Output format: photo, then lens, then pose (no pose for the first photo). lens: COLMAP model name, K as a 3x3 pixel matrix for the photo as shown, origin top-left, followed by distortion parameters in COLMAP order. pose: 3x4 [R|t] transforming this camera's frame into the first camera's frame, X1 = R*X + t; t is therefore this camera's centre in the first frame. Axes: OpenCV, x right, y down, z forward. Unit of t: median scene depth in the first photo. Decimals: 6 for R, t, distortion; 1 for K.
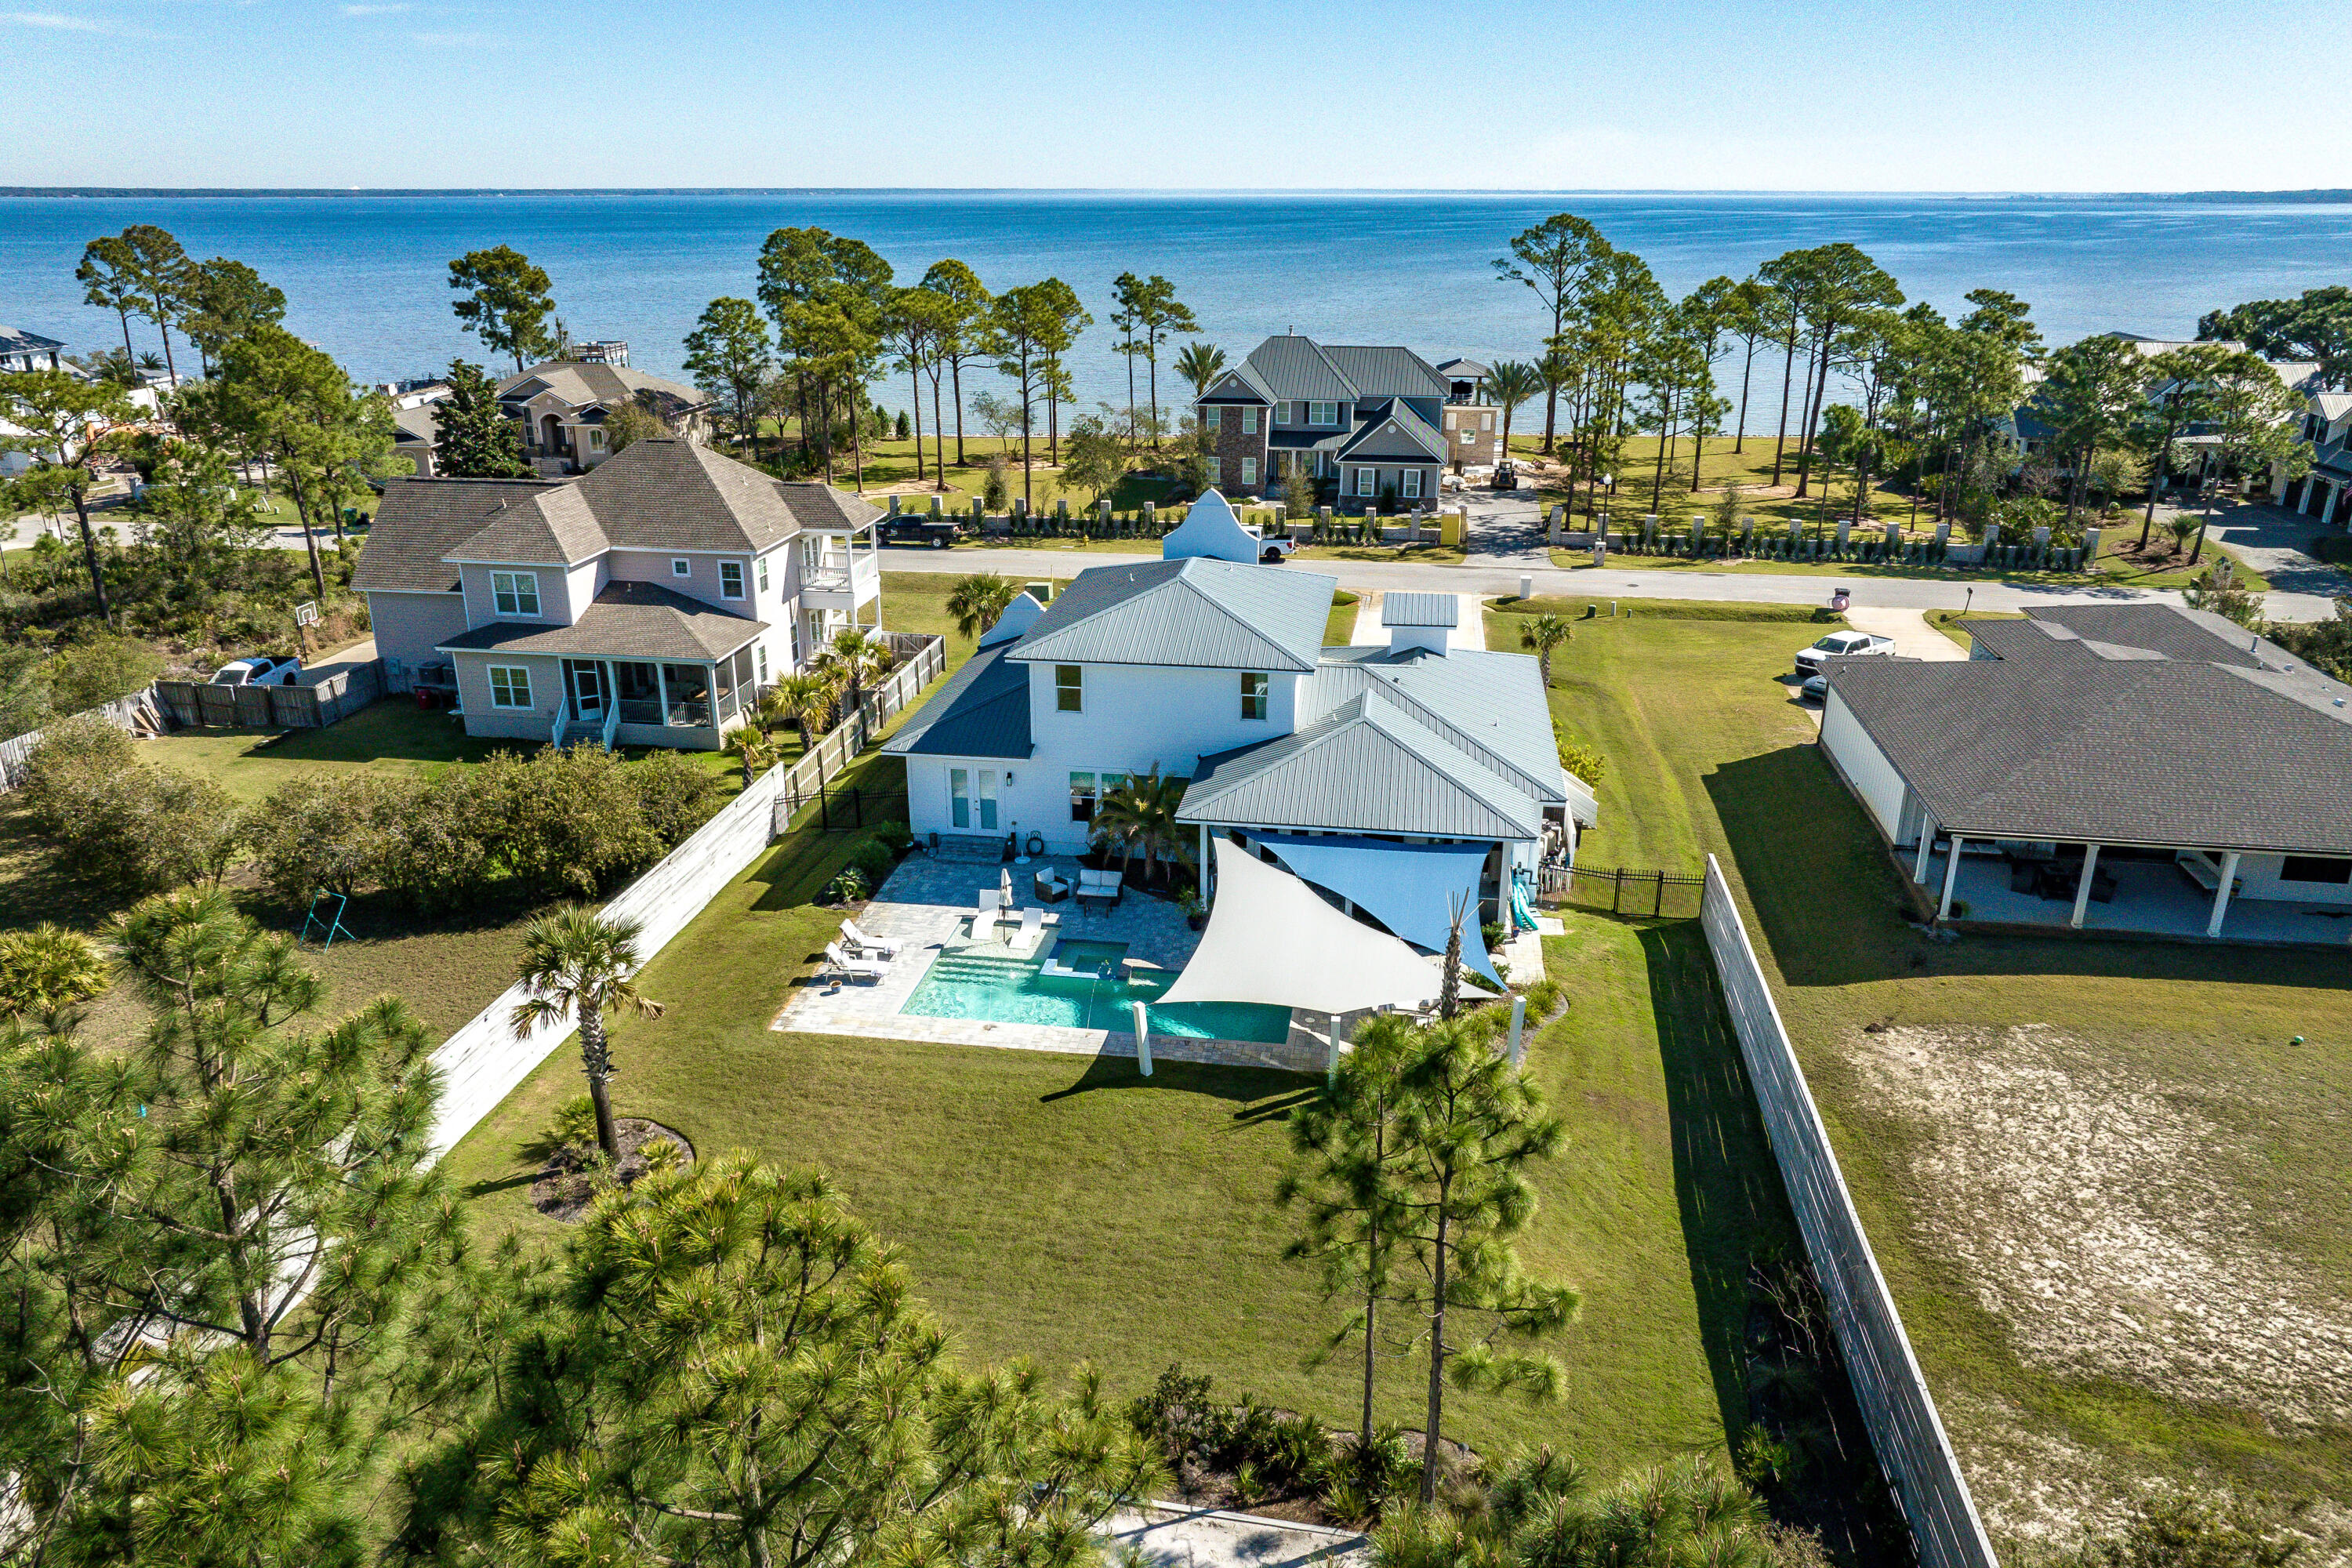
lens RADIAL K [[1631.9, 0, 1176.0], [0, 1631.9, 784.0], [0, 0, 1]] dist [-0.000789, -0.003448]
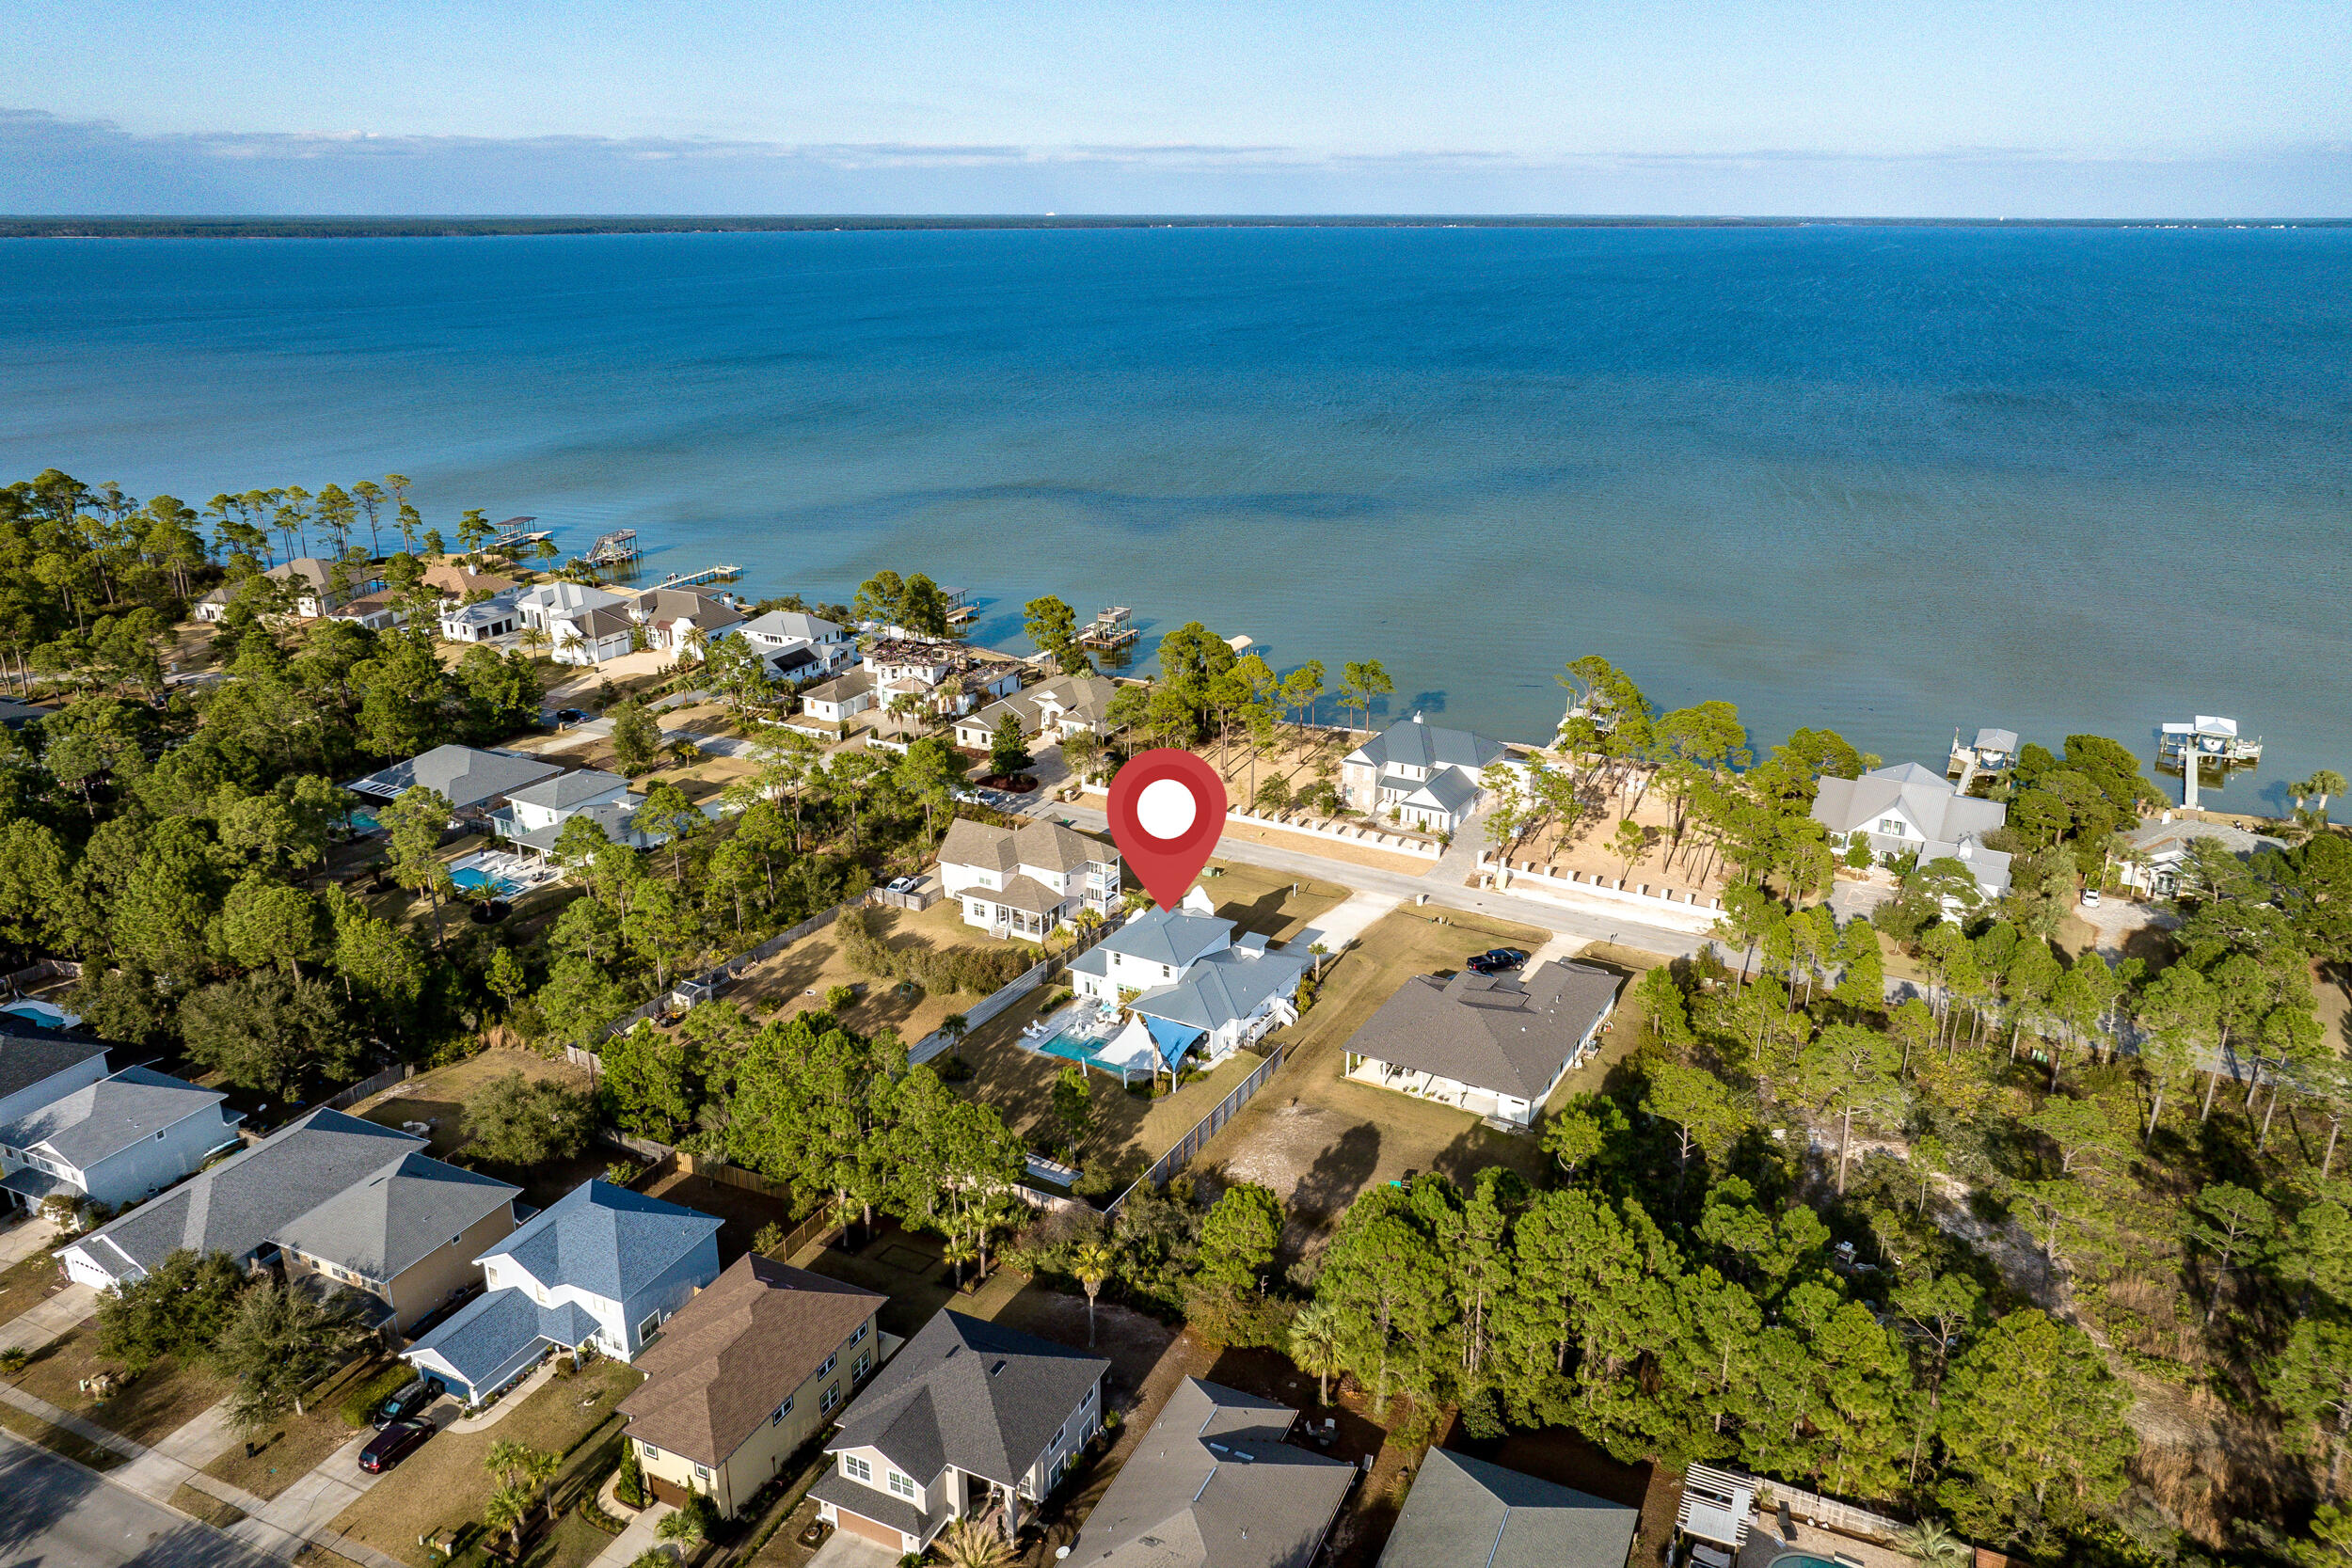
lens RADIAL K [[1632.8, 0, 1179.9], [0, 1632.8, 741.7], [0, 0, 1]] dist [-0.003456, -0.004547]
pose [[0.932719, 0.112722, -0.342533, 0.882527], [-0.125781, 0.991928, -0.016074, -0.355341], [0.337956, 0.058077, 0.939368, -1.616390]]
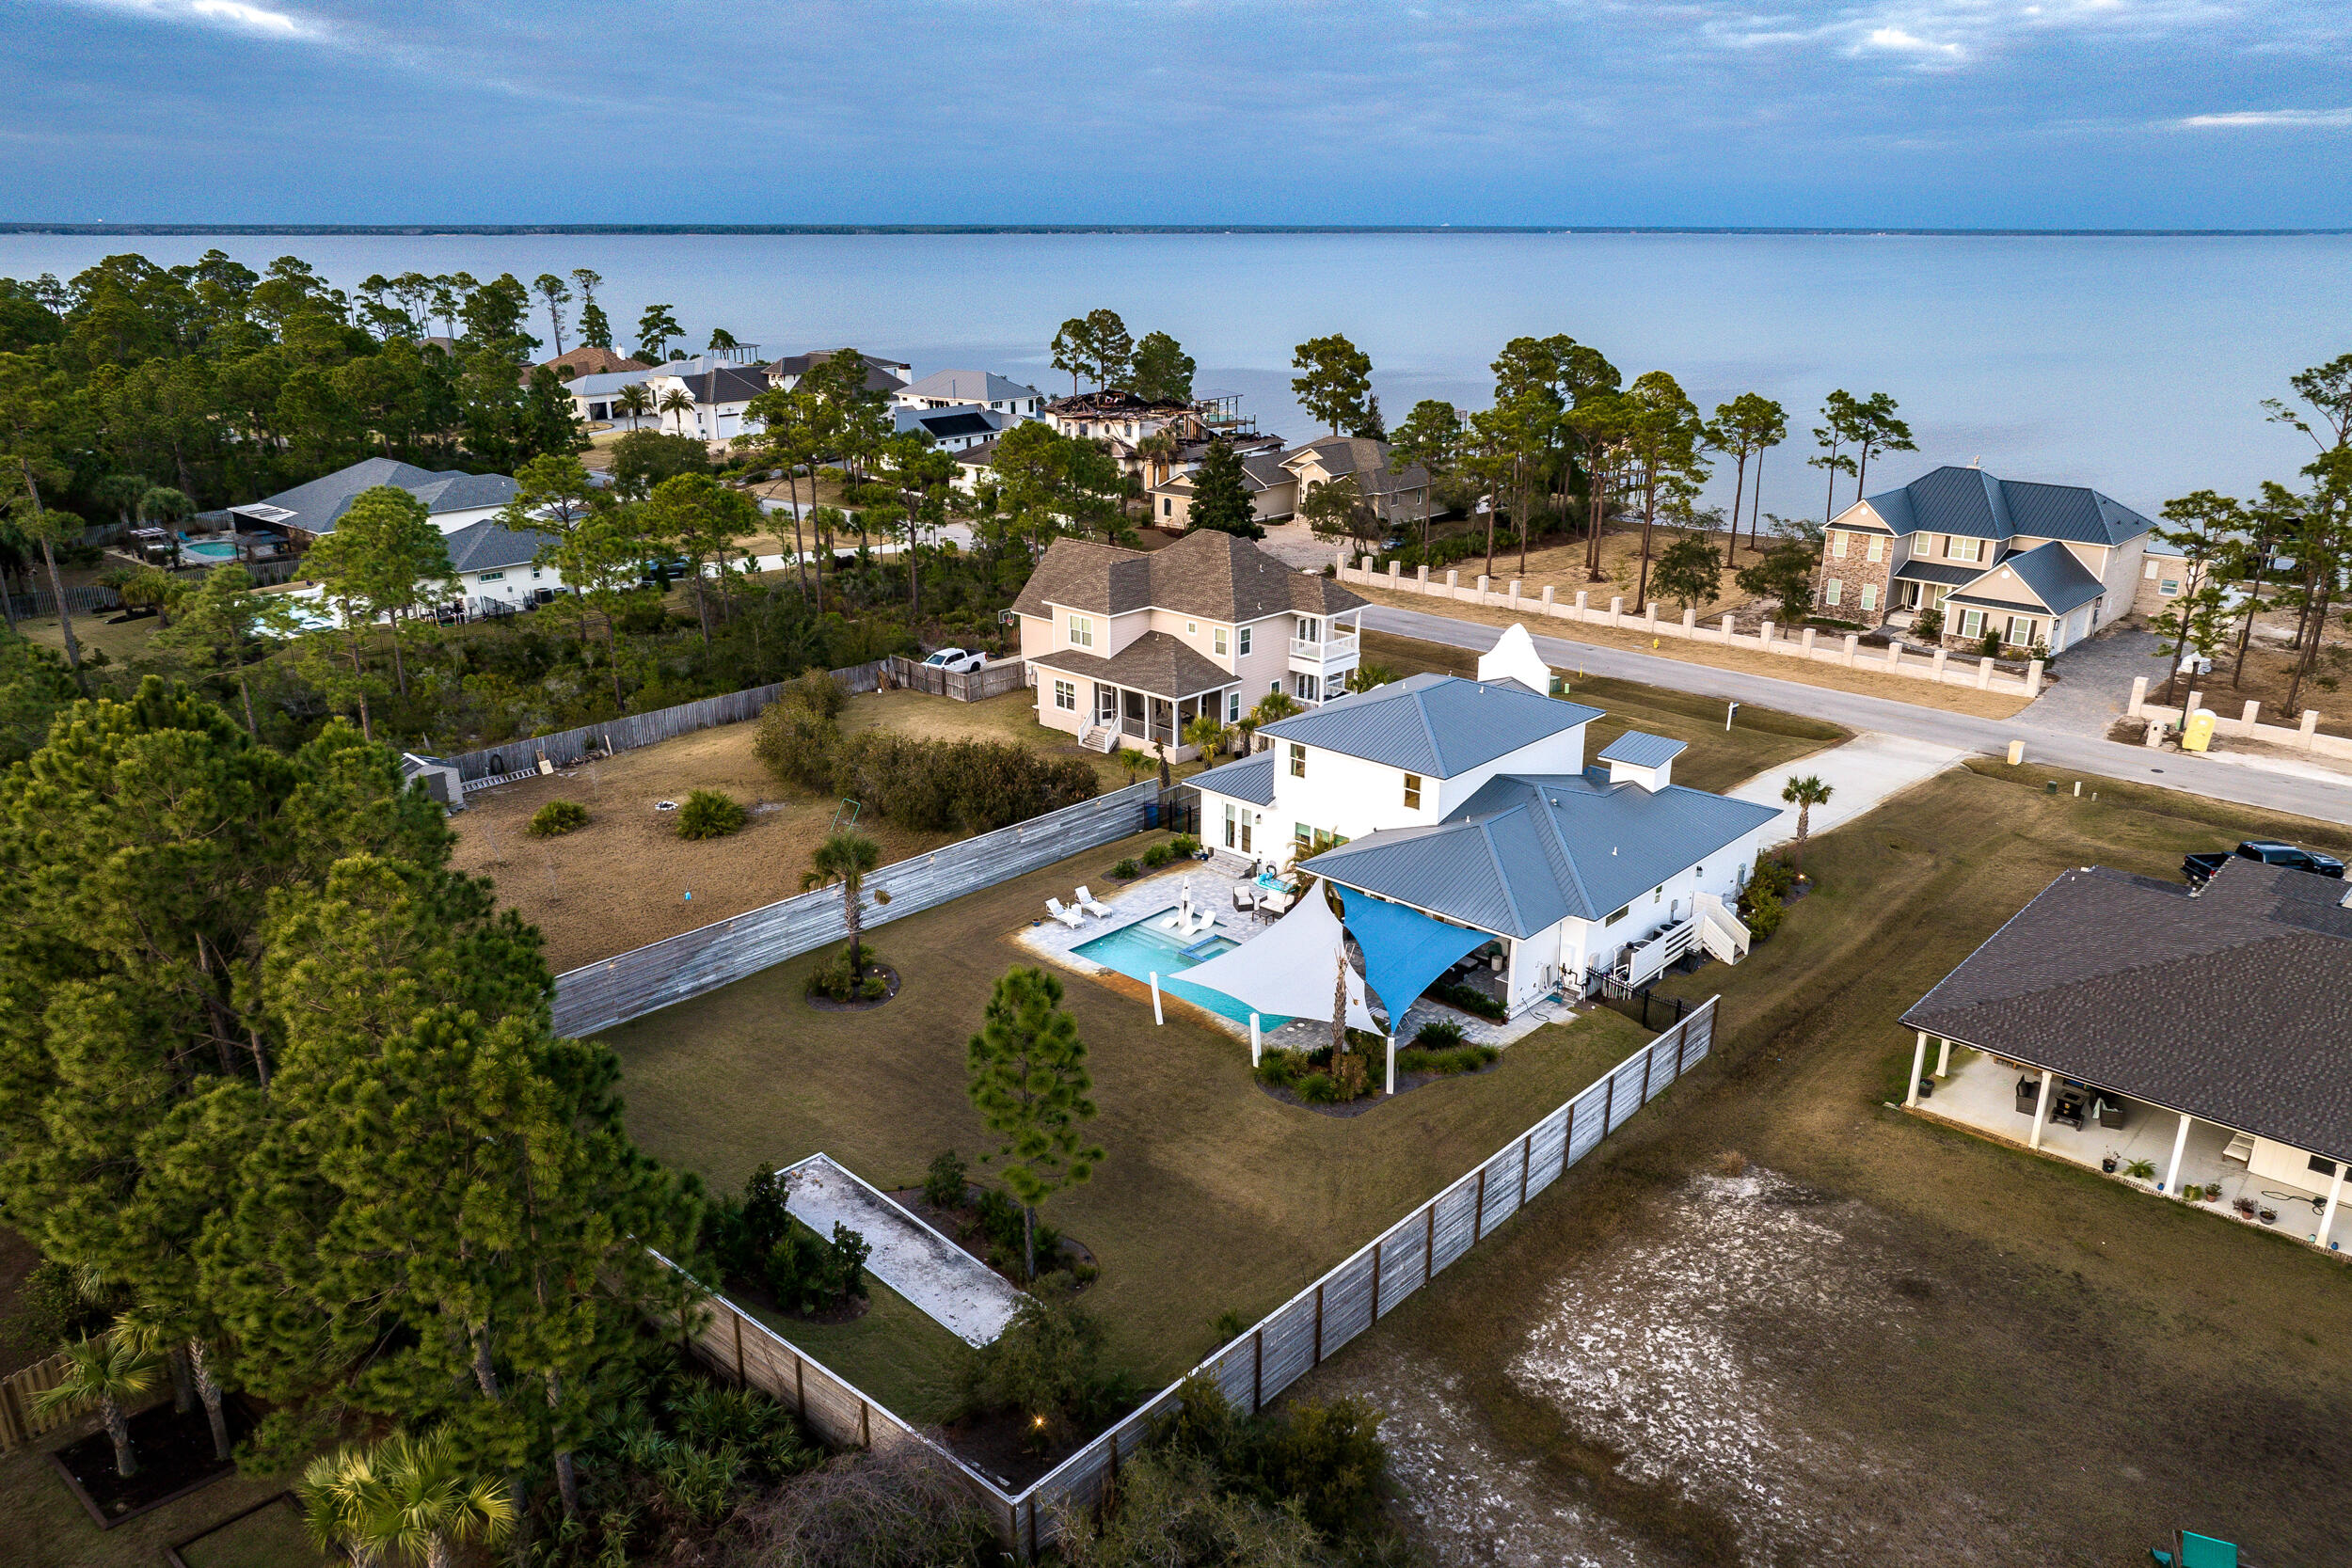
lens RADIAL K [[1643.3, 0, 1176.0], [0, 1643.3, 784.0], [0, 0, 1]] dist [-0.002004, -0.009702]
pose [[0.825737, 0.182357, -0.533765, 0.451971], [-0.194014, 0.980381, 0.034801, -0.052331], [0.529639, 0.074821, 0.844917, -0.150907]]
